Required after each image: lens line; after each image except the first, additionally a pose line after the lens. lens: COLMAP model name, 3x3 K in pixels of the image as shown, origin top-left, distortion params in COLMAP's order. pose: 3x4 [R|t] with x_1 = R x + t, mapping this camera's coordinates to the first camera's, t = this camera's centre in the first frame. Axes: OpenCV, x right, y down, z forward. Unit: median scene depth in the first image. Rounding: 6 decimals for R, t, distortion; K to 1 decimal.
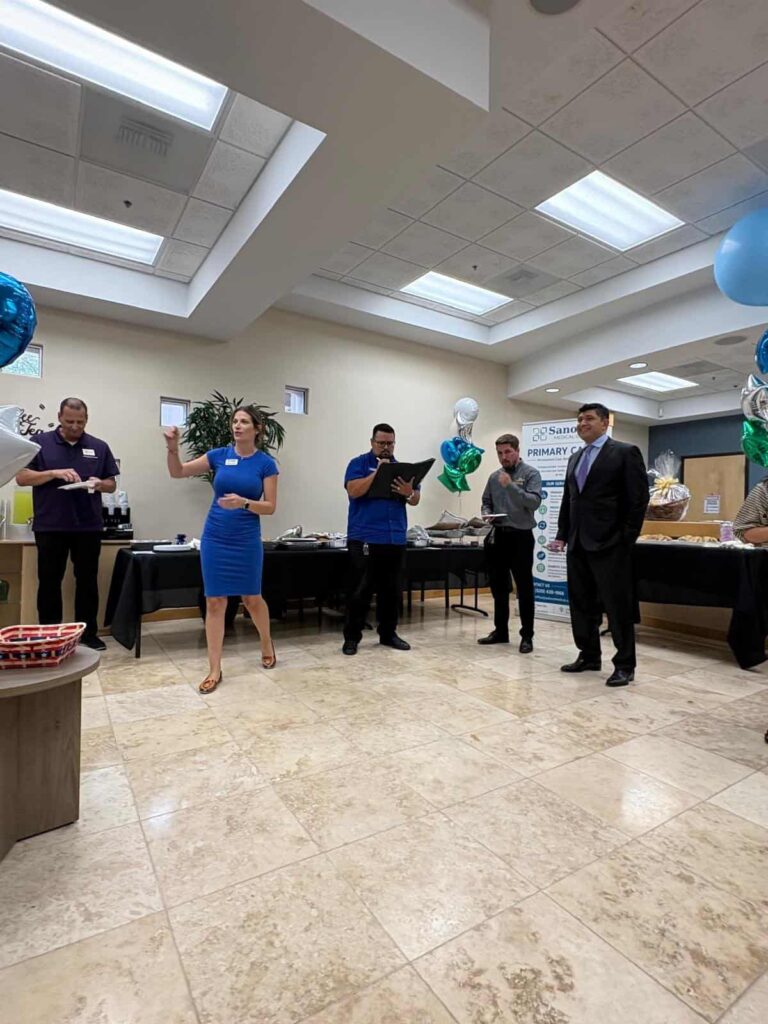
lens RADIAL K [[519.6, 0, 384.0], [0, 519.6, 512.0], [0, 0, 1]] dist [-0.001376, -0.000696]
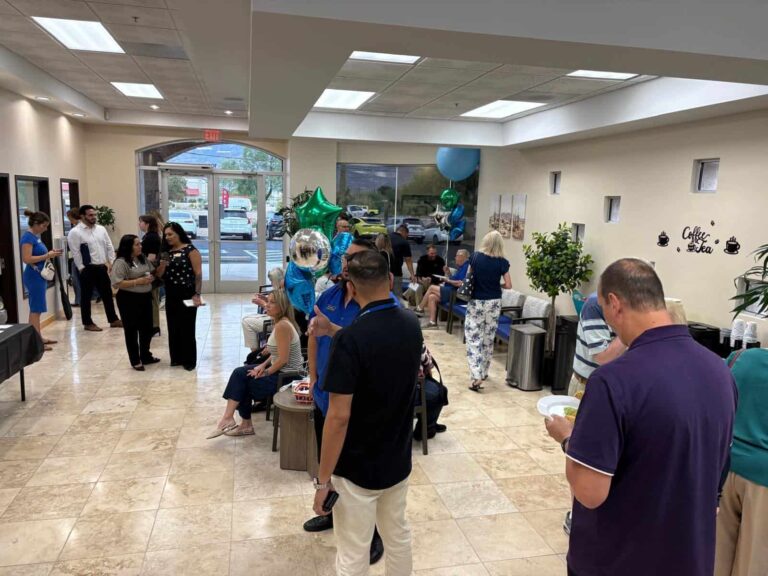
lens RADIAL K [[569.7, 0, 382.0], [0, 569.7, 289.1], [0, 0, 1]] dist [0.034759, -0.041548]
pose [[-0.338778, 0.099918, -0.935546, 0.921529], [-0.032562, 0.992504, 0.117792, -0.304191], [0.940303, 0.070368, -0.332985, 1.280544]]
